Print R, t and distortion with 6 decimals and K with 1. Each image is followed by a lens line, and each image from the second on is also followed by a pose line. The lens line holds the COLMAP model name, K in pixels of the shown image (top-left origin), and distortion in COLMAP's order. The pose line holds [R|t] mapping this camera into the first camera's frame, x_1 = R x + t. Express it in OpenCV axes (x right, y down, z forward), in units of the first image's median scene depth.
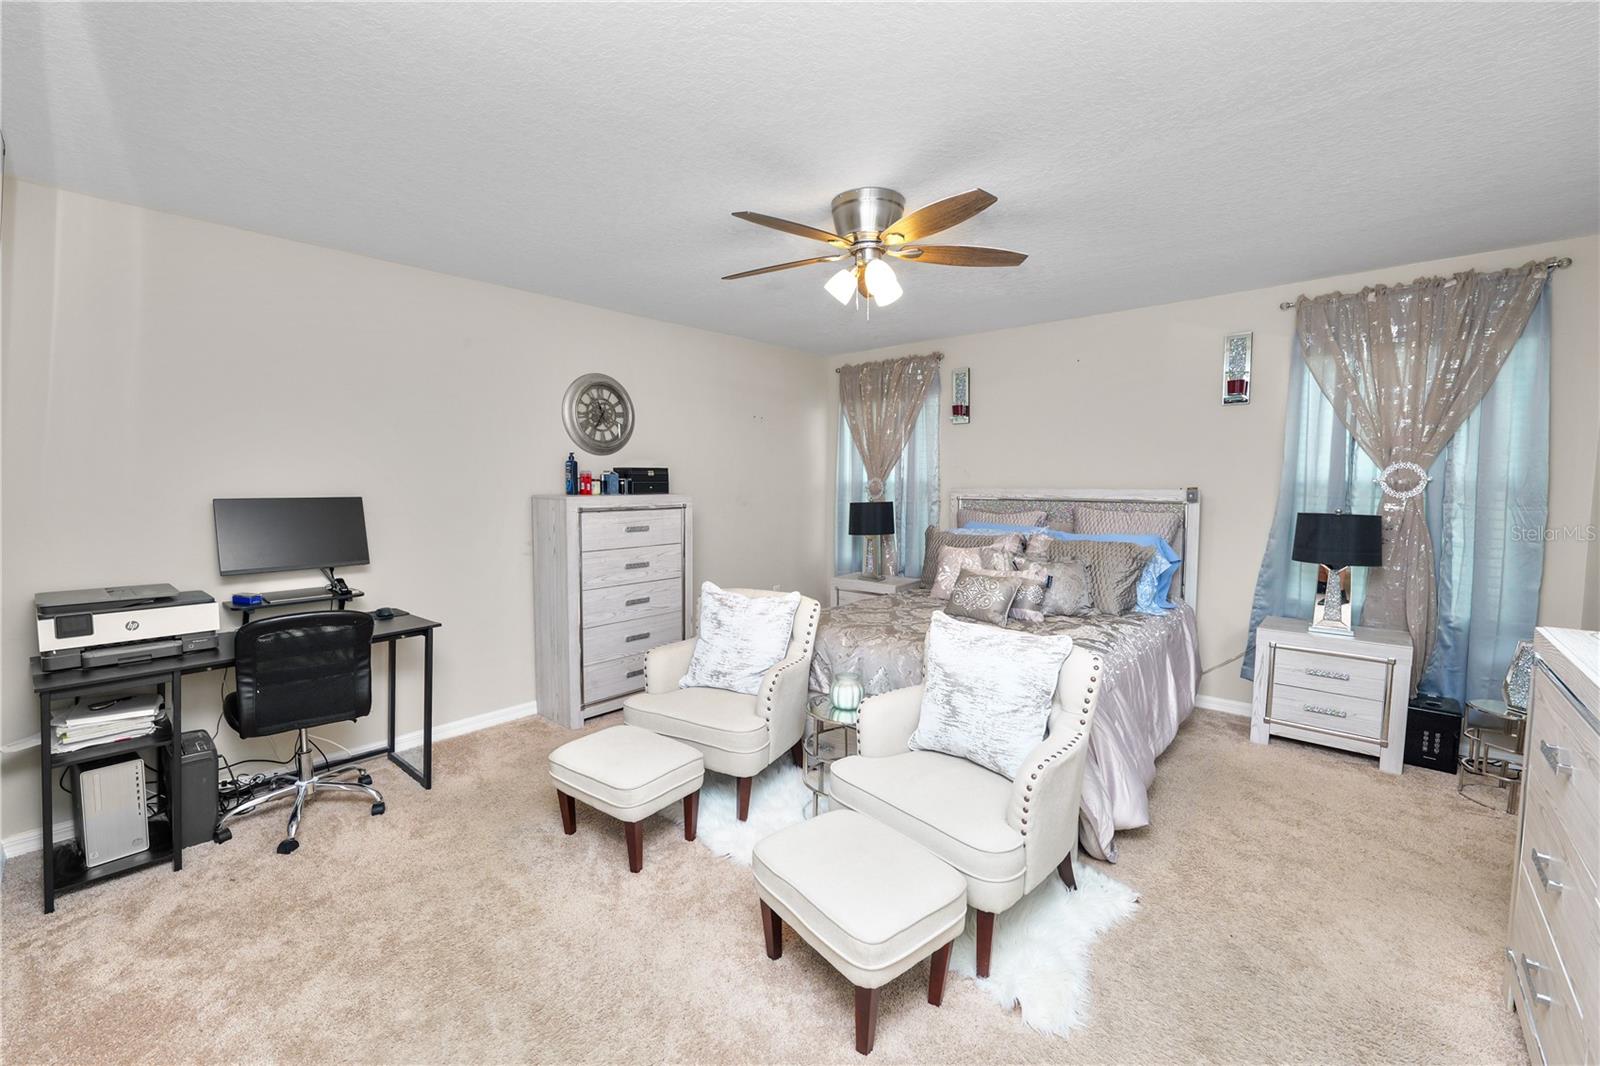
lens RADIAL K [[653.4, 0, 798.9], [0, 653.4, 575.2], [0, 0, 1]] dist [-0.000988, 0.000063]
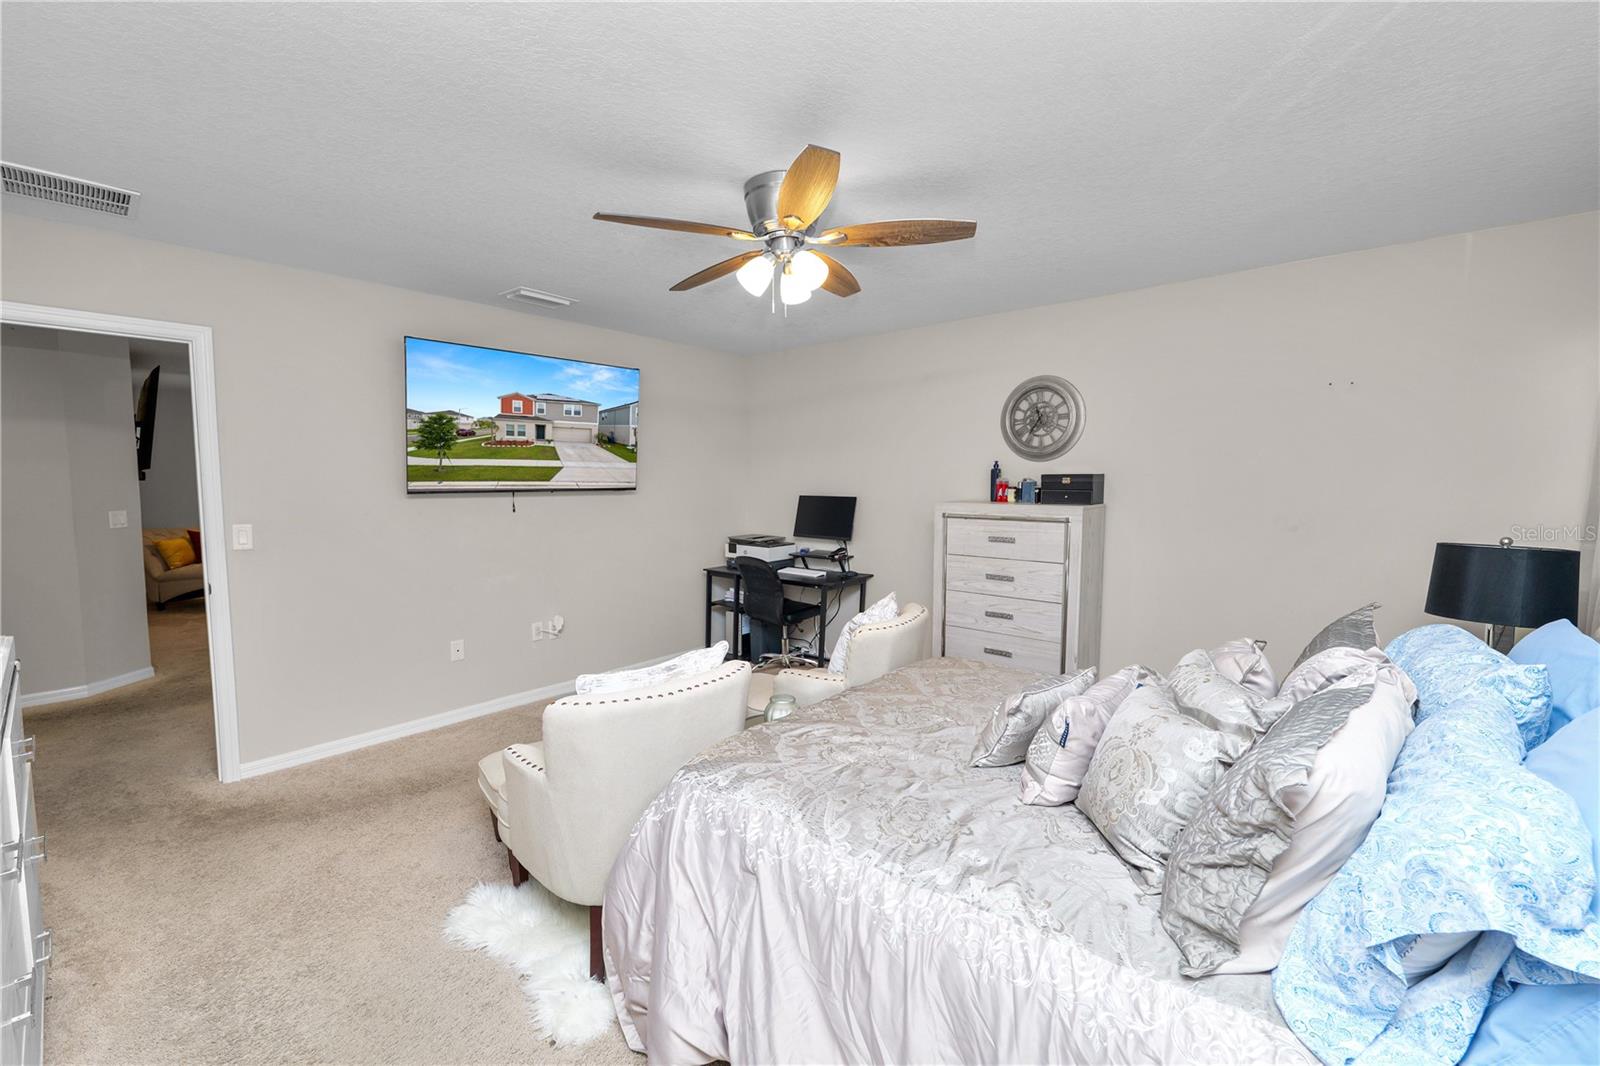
lens RADIAL K [[653.4, 0, 798.9], [0, 653.4, 575.2], [0, 0, 1]] dist [-0.000988, 0.000063]
pose [[-0.010308, 0.143035, -0.989664, 0.685230], [-0.144458, 0.979121, 0.143016, -0.110374], [0.989457, 0.144439, 0.010570, 0.687134]]
